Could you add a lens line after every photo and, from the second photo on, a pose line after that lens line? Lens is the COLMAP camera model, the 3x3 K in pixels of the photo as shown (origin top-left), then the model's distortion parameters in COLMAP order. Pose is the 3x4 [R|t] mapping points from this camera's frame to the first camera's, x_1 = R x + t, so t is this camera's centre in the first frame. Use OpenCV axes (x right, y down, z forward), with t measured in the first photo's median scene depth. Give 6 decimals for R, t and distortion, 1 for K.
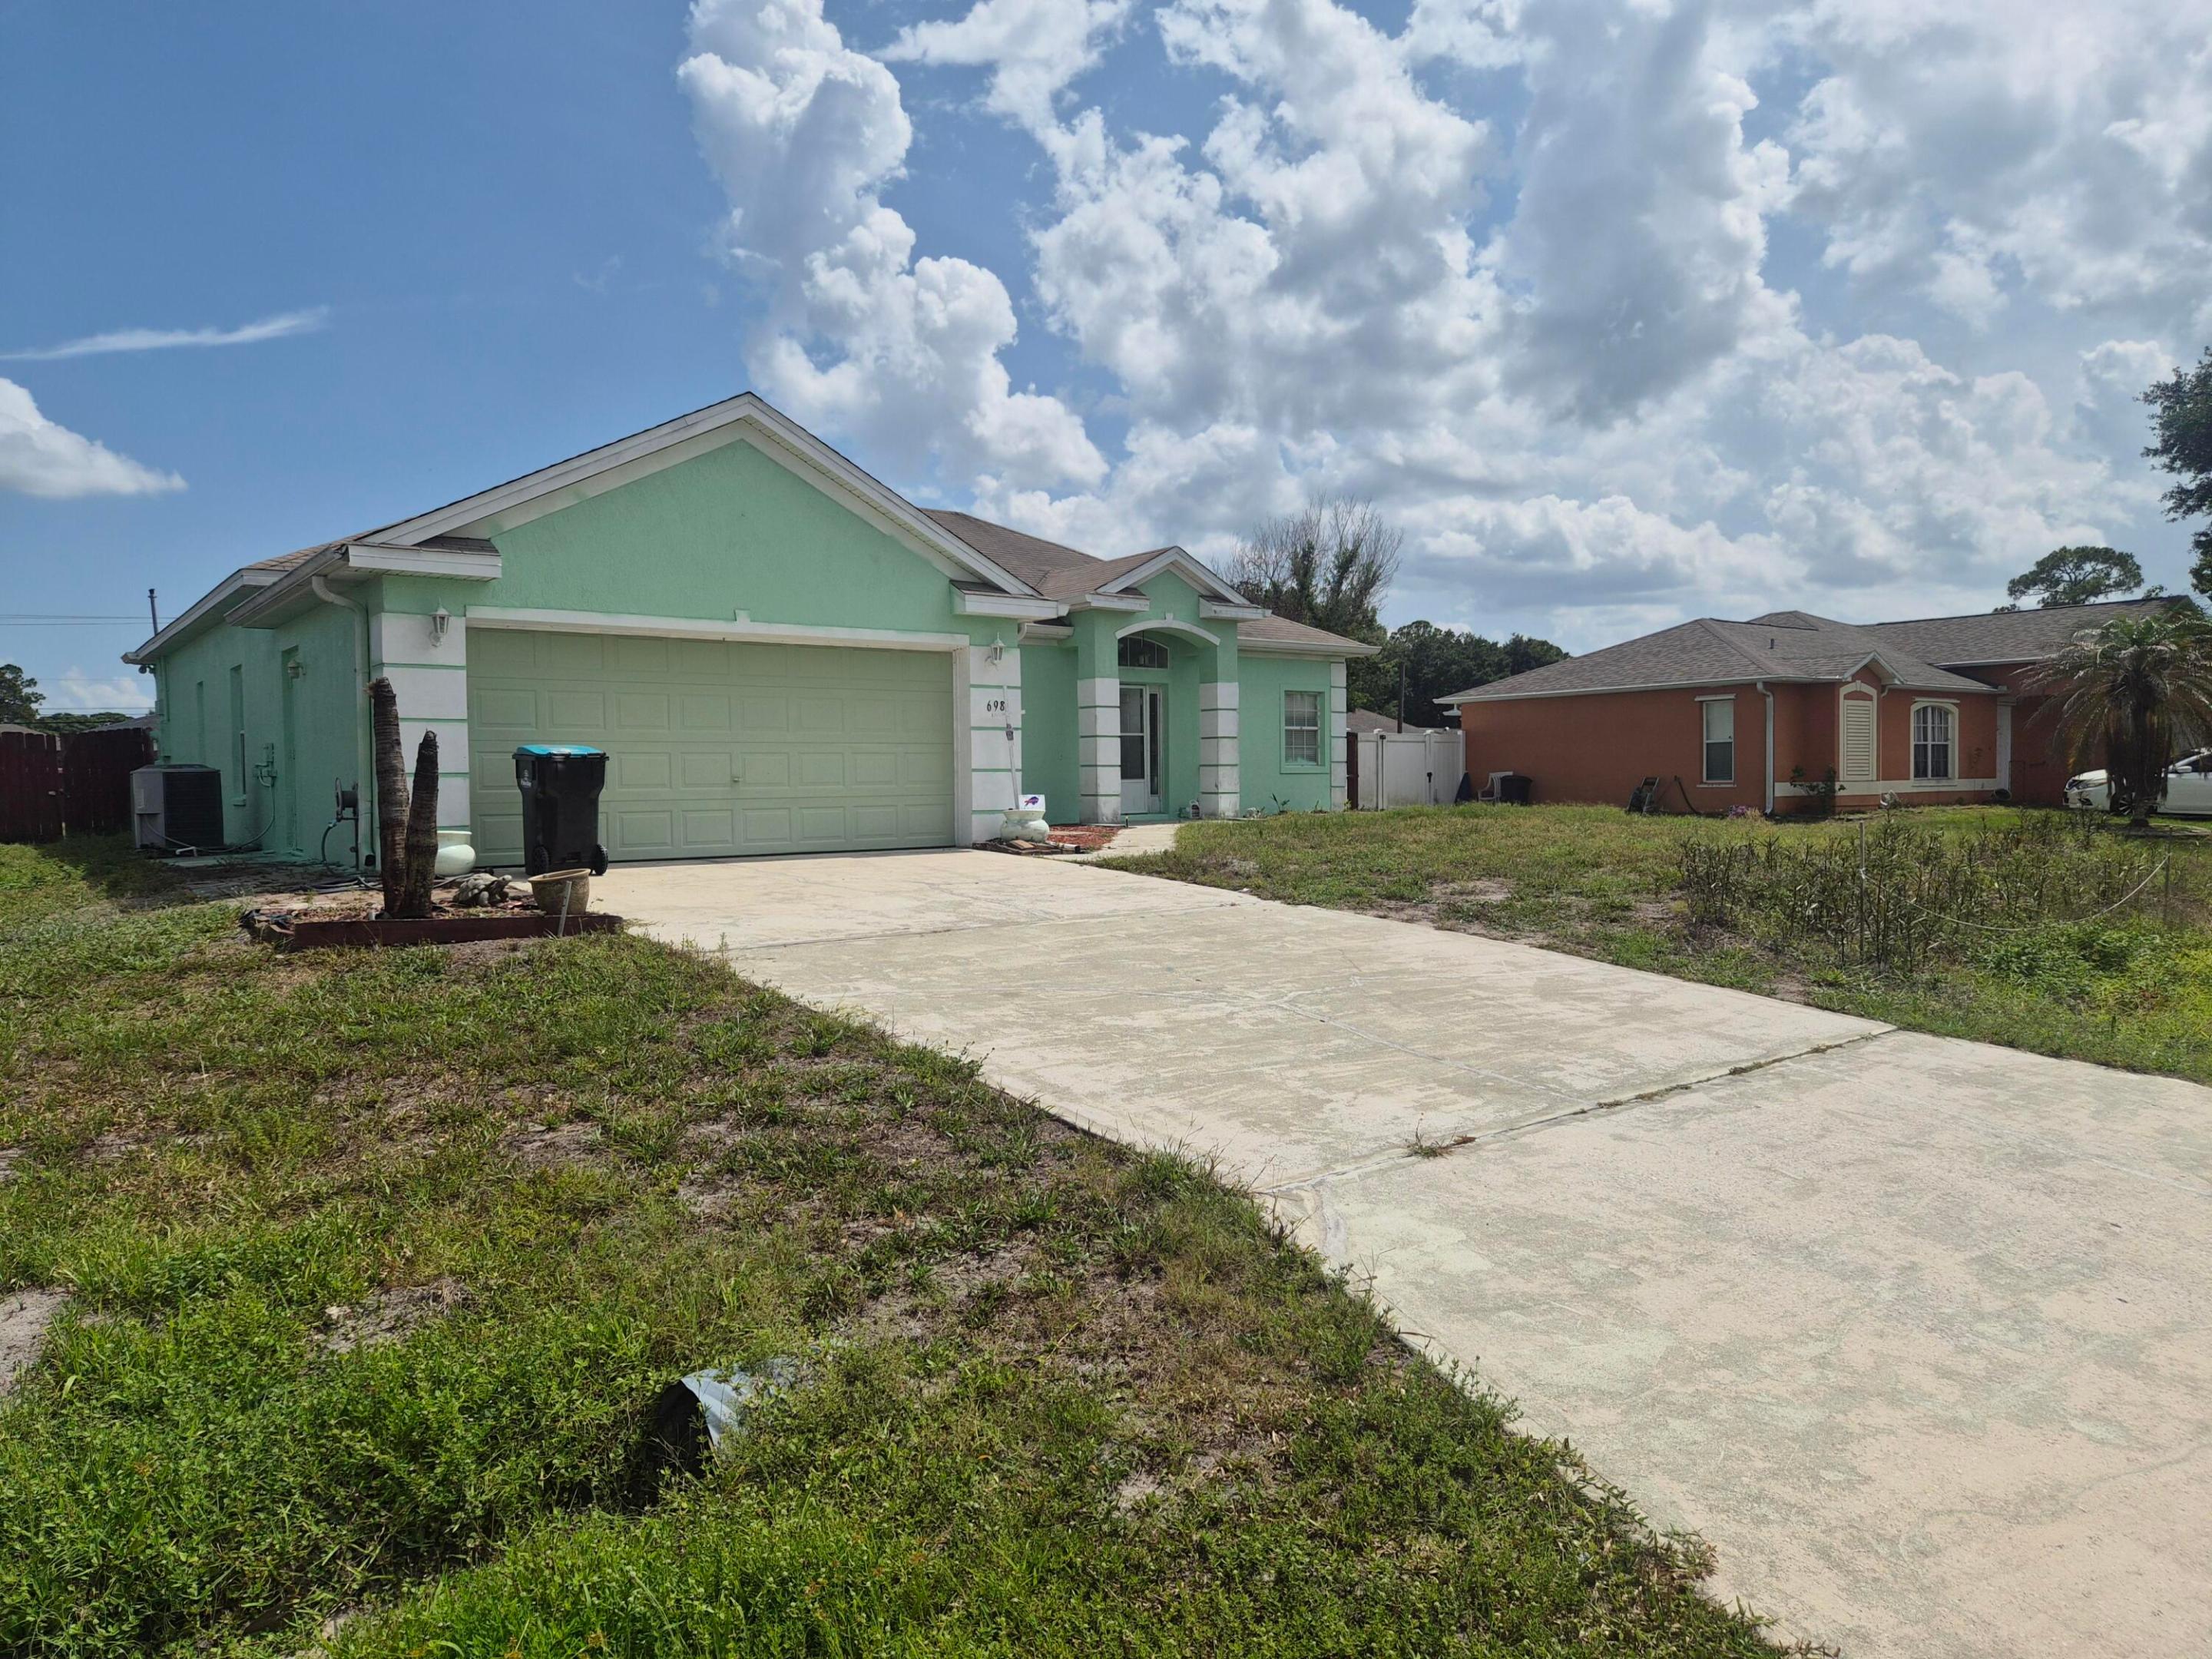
lens RADIAL K [[1478.1, 0, 1086.2], [0, 1478.1, 829.5], [0, 0, 1]] dist [0.067158, -0.050710]
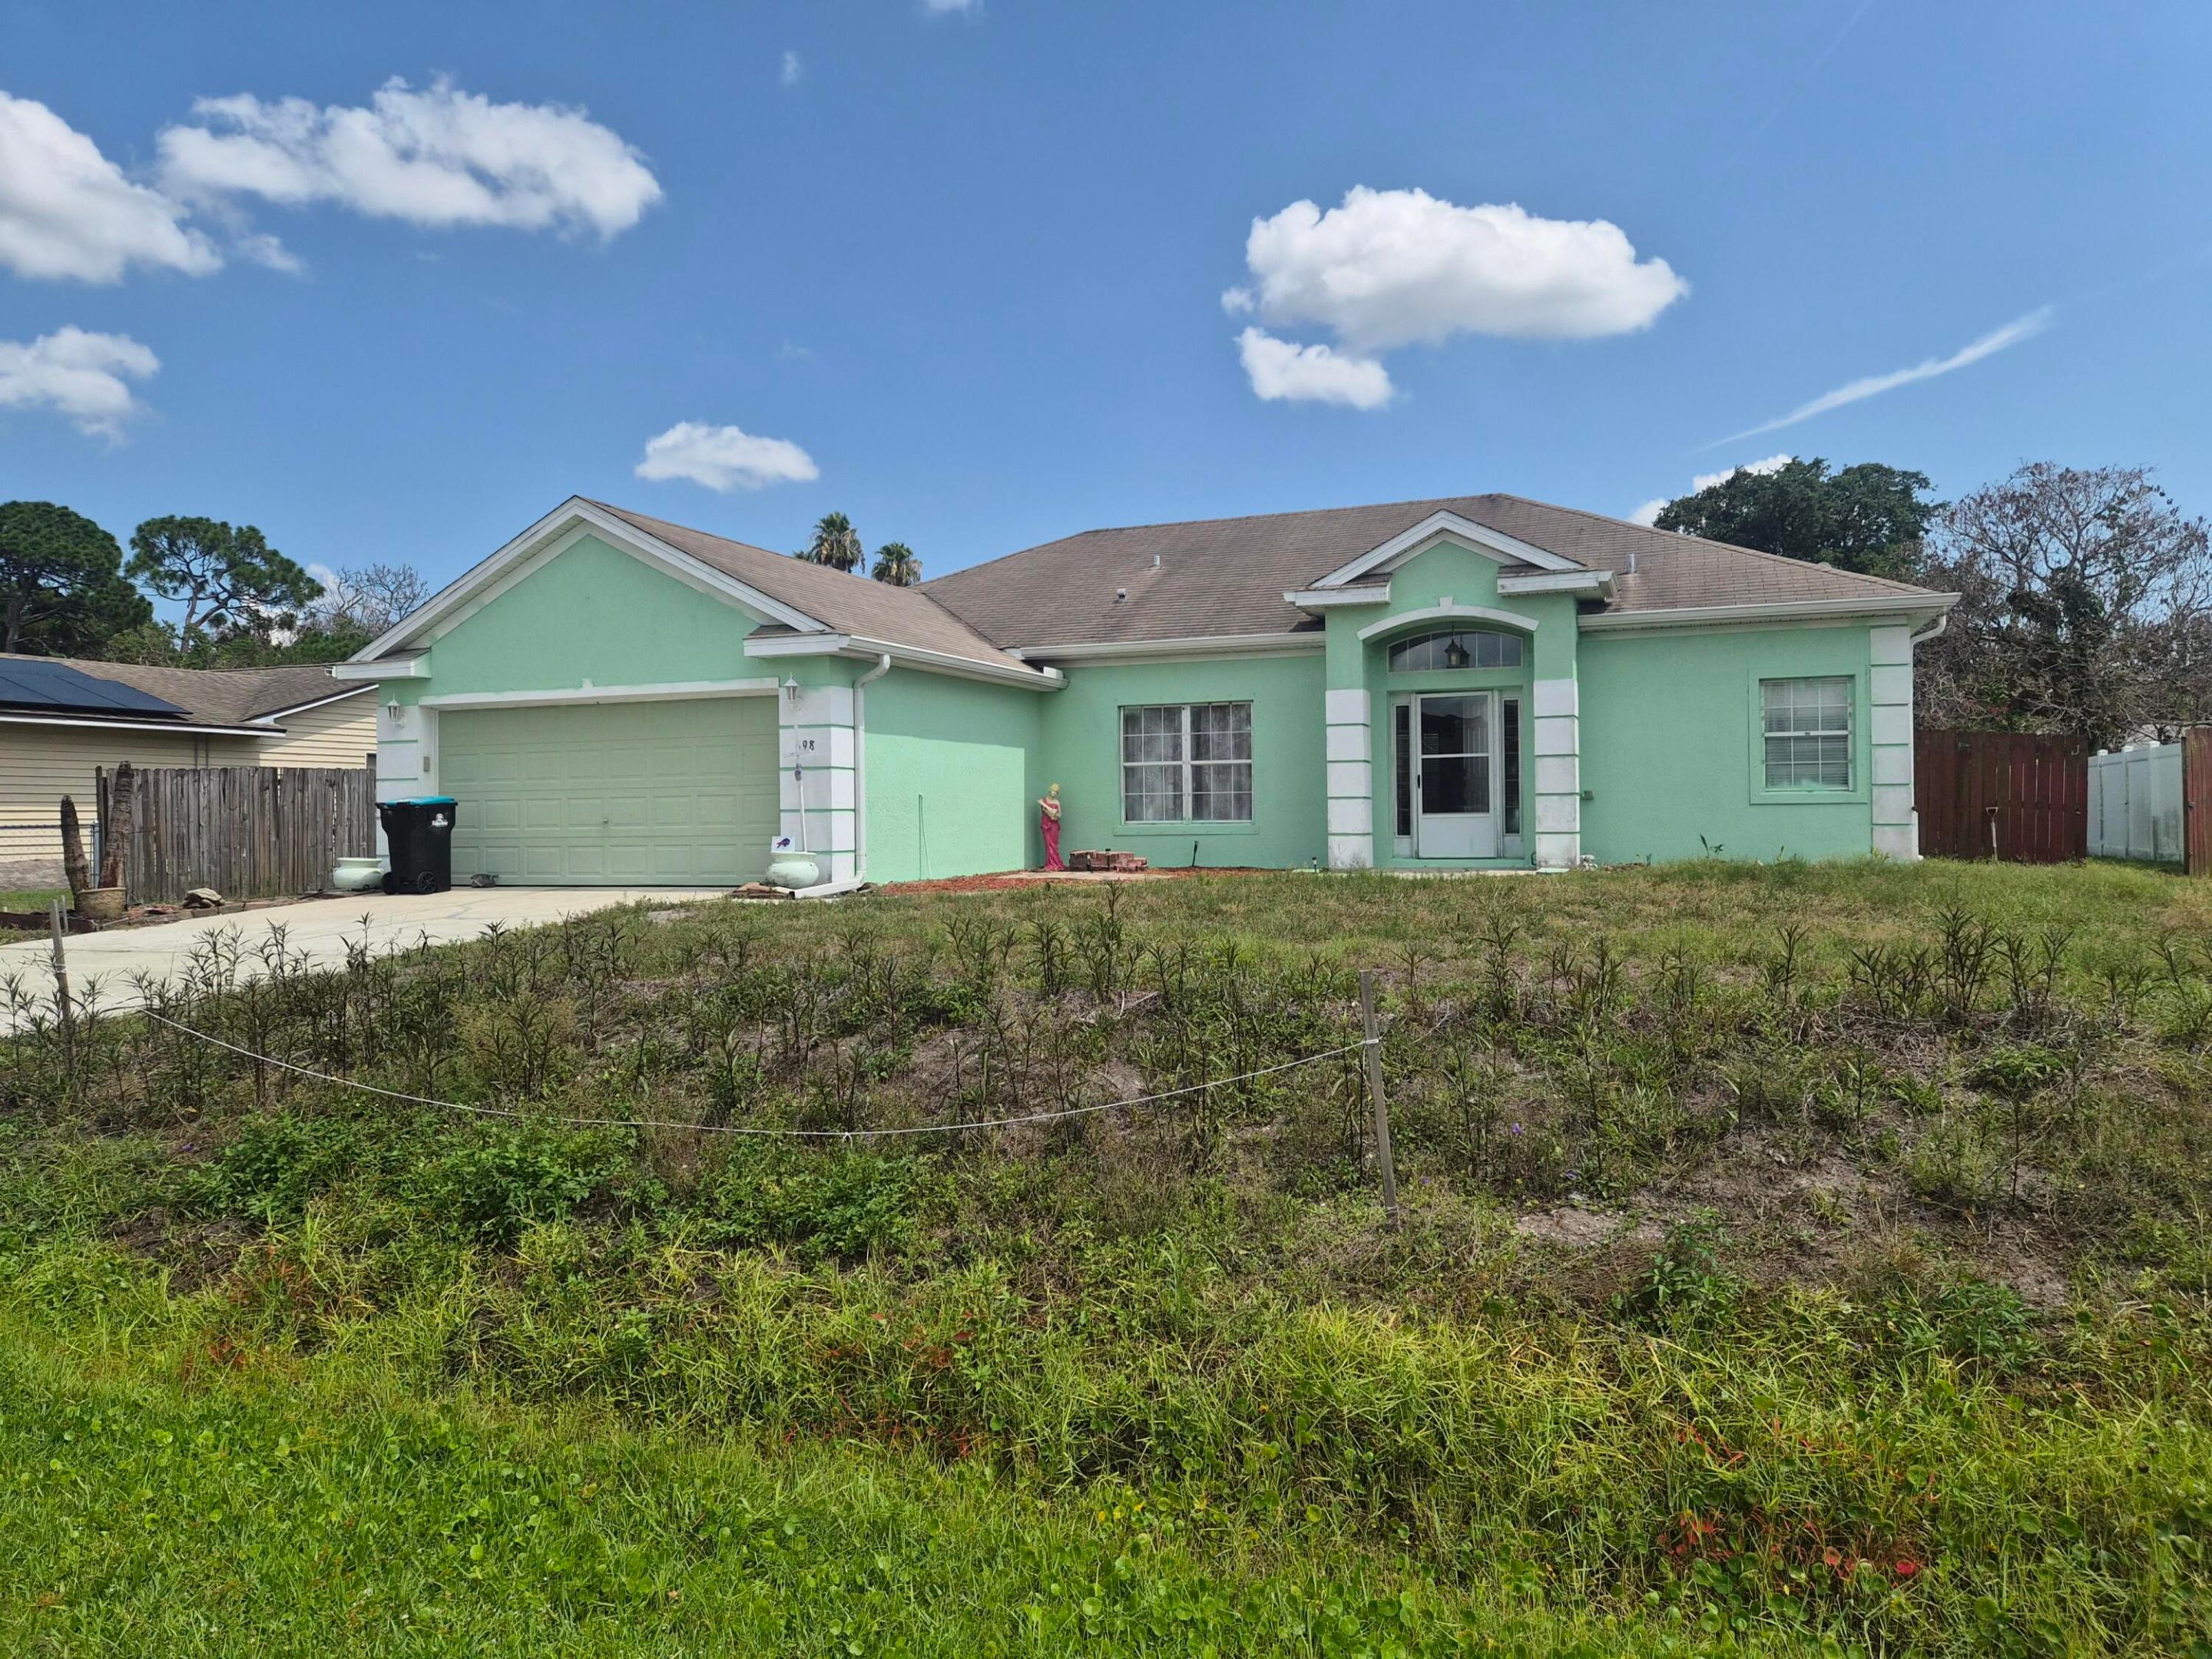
lens RADIAL K [[1478.1, 0, 1119.9], [0, 1478.1, 806.3], [0, 0, 1]] dist [0.067158, -0.050710]
pose [[0.519738, -0.001742, -0.854324, 1.022393], [-0.022747, 0.999615, -0.015877, -0.036417], [0.854023, 0.027685, 0.519498, 0.759243]]
